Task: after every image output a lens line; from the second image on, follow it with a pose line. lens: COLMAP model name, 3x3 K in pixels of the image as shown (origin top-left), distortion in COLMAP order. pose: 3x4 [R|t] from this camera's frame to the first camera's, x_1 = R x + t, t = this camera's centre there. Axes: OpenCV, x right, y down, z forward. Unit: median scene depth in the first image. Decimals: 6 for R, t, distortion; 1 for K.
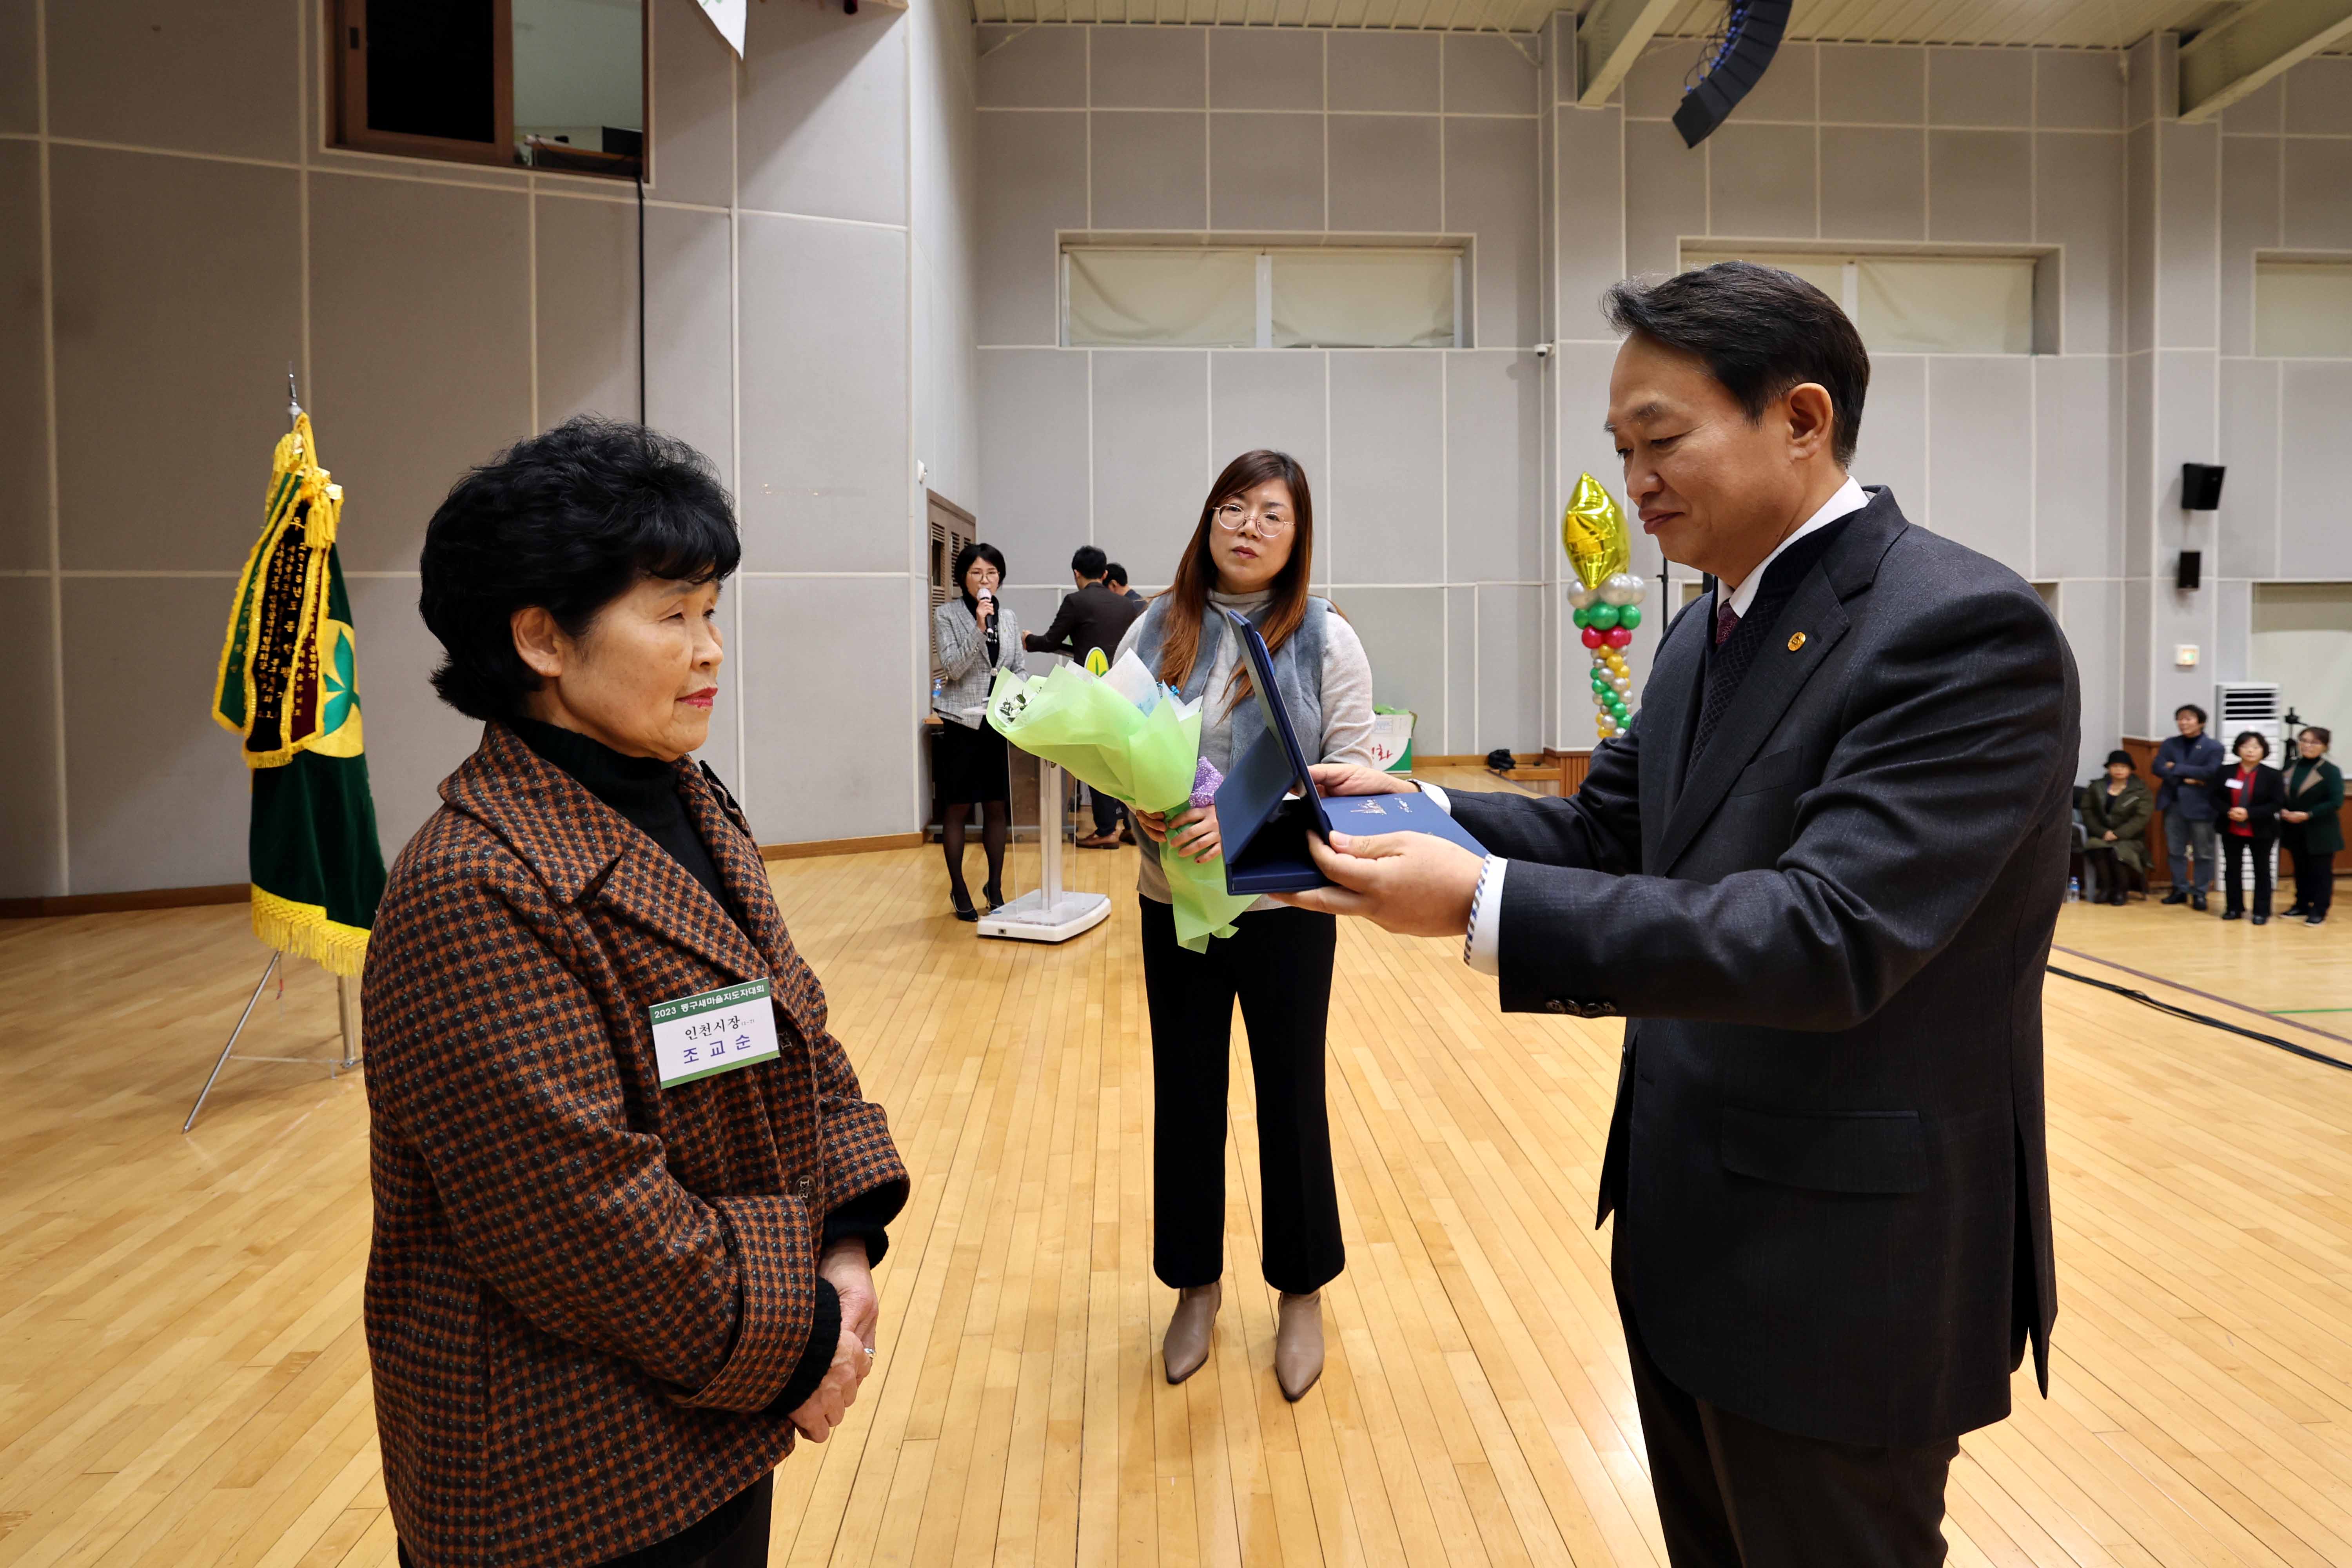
lens RADIAL K [[1250.5, 0, 1188.3], [0, 1250.5, 635.9], [0, 0, 1]] dist [-0.041067, 0.017000]
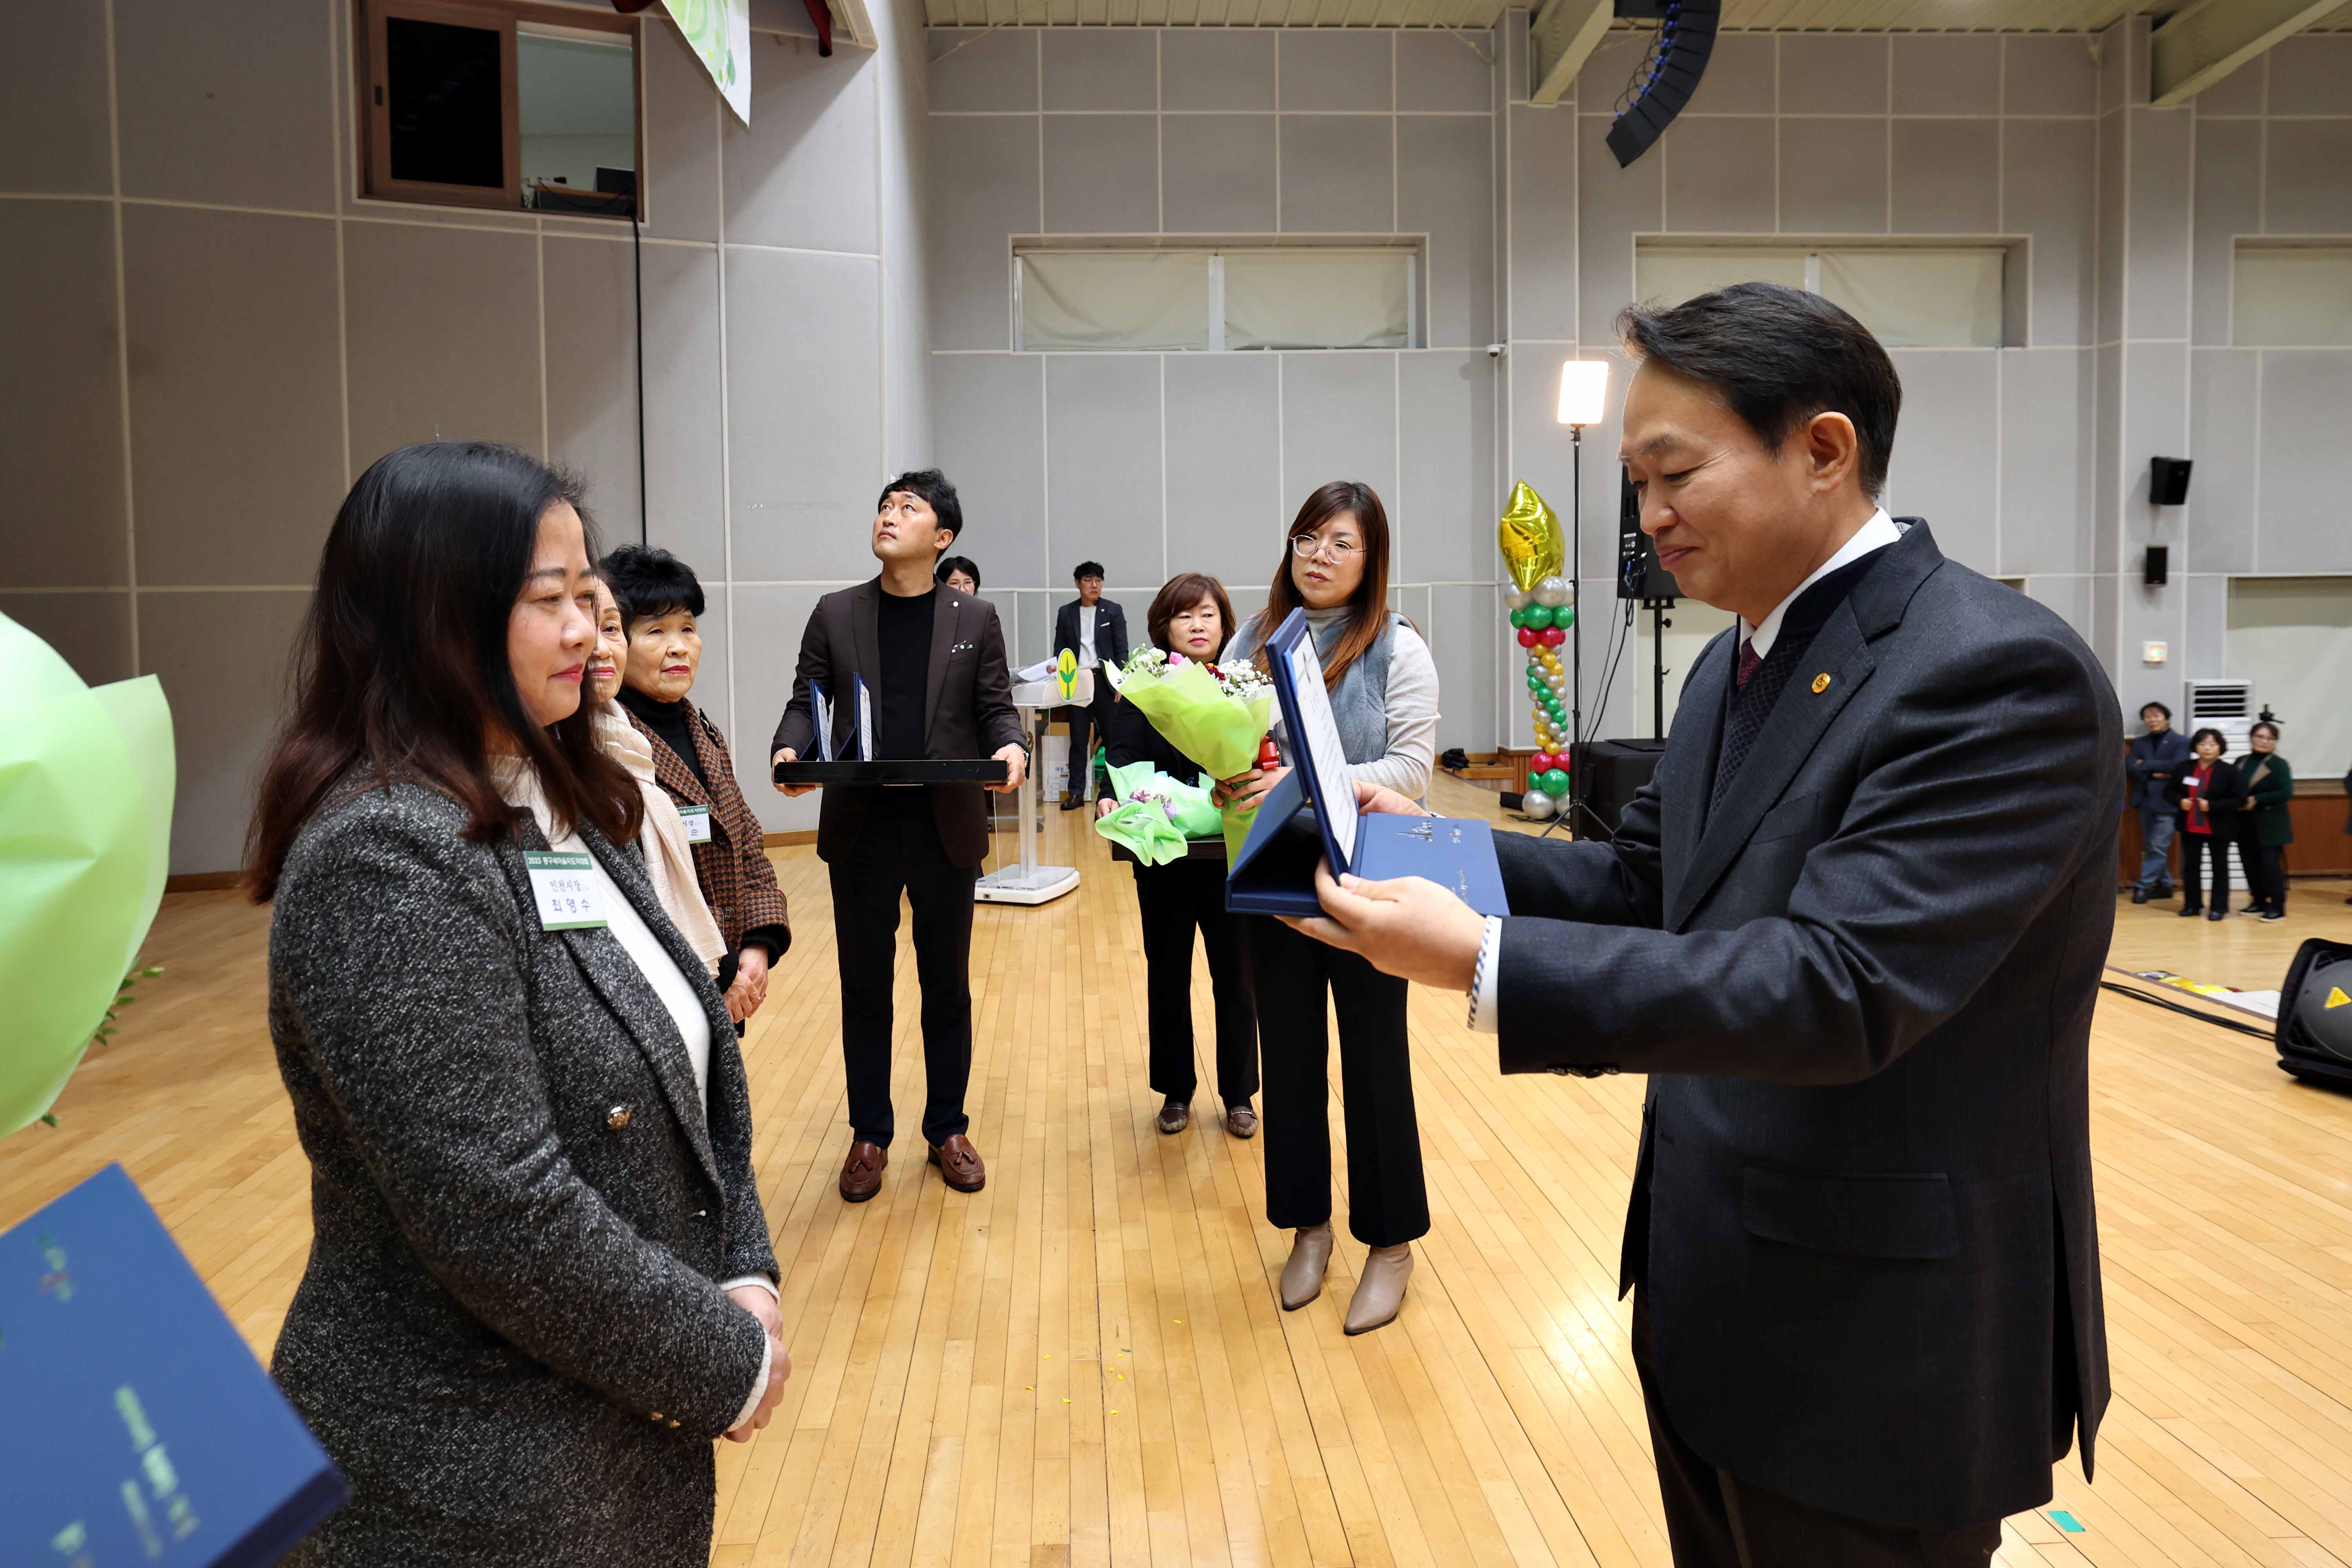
lens RADIAL K [[1449.0, 0, 1118.9], [0, 1449.0, 660.0], [0, 0, 1]] dist [-0.028644, 0.023616]
pose [[0.999907, -0.005895, -0.012323, -0.005478], [0.006085, 0.999863, 0.015393, -0.000429], [0.012230, -0.015467, 0.999806, -0.181882]]
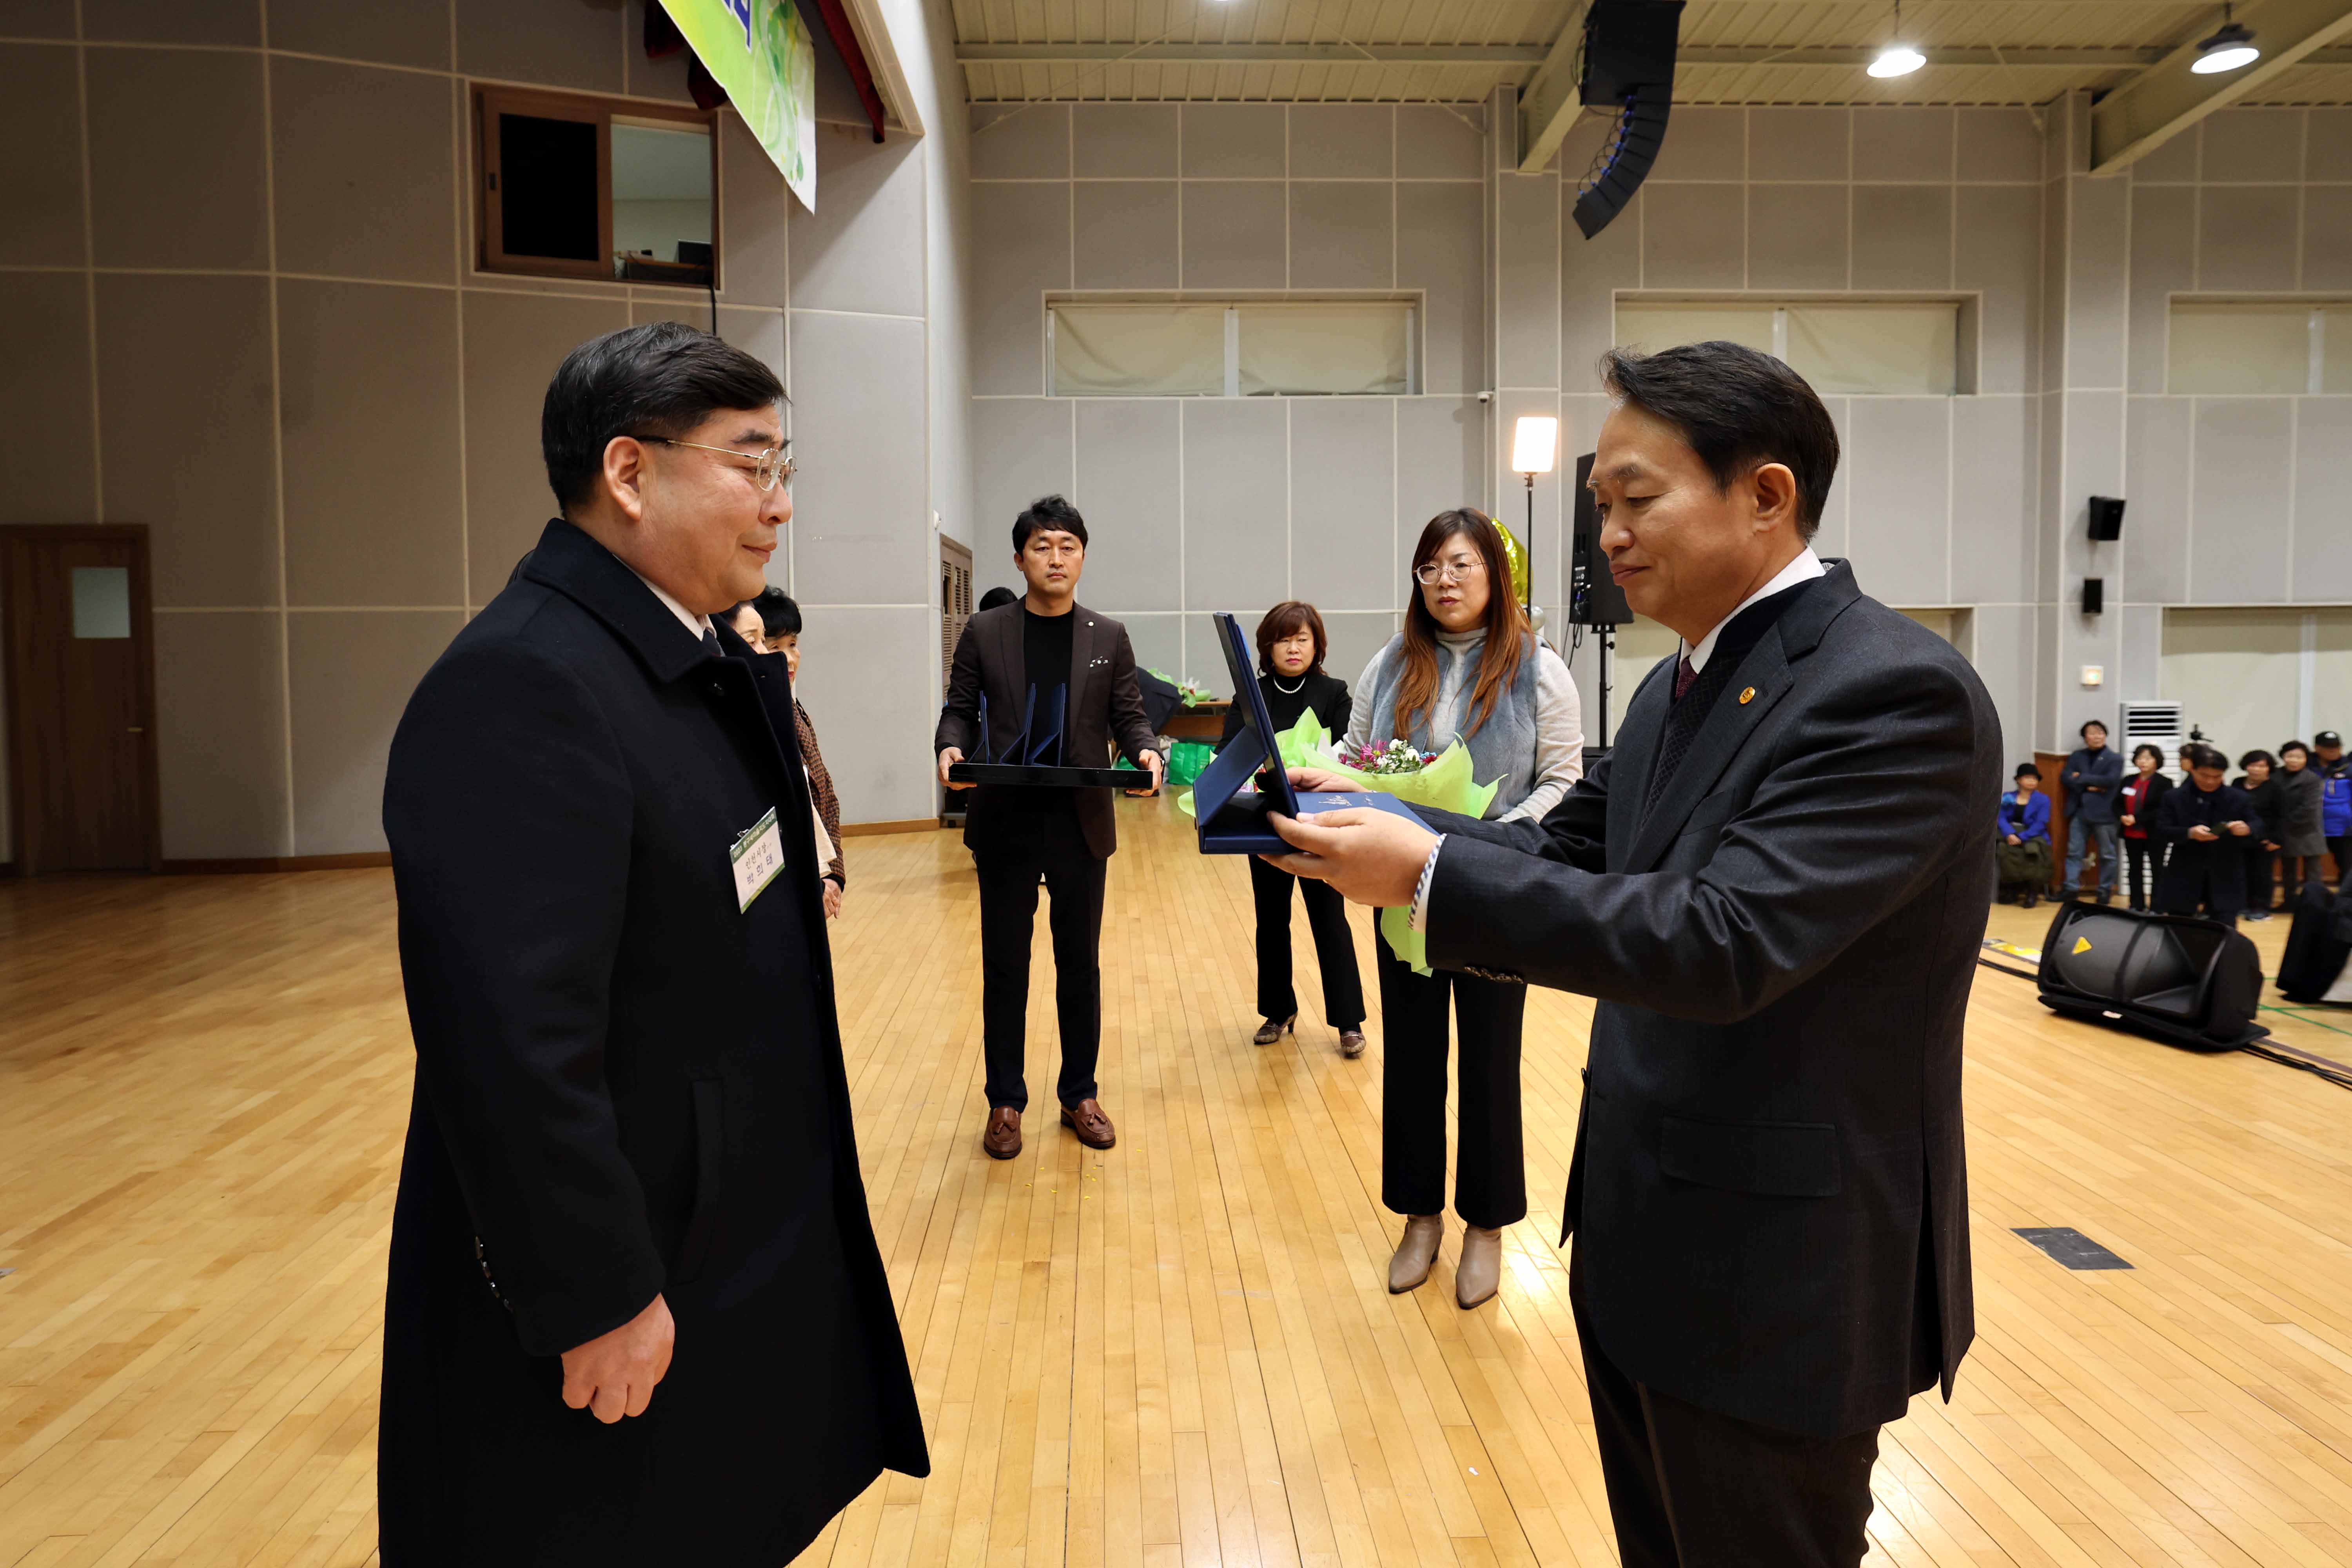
lens RADIAL K [[1435.2, 0, 1138.3], [0, 1435.2, 685.3], [0, 0, 1]] dist [-0.026441, 0.024368]
pose [[0.999637, 0.000014, -0.026930, 0.014059], [0.000464, 0.999842, 0.017762, 0.002260], [0.026926, -0.017768, 0.999480, -0.295573]]
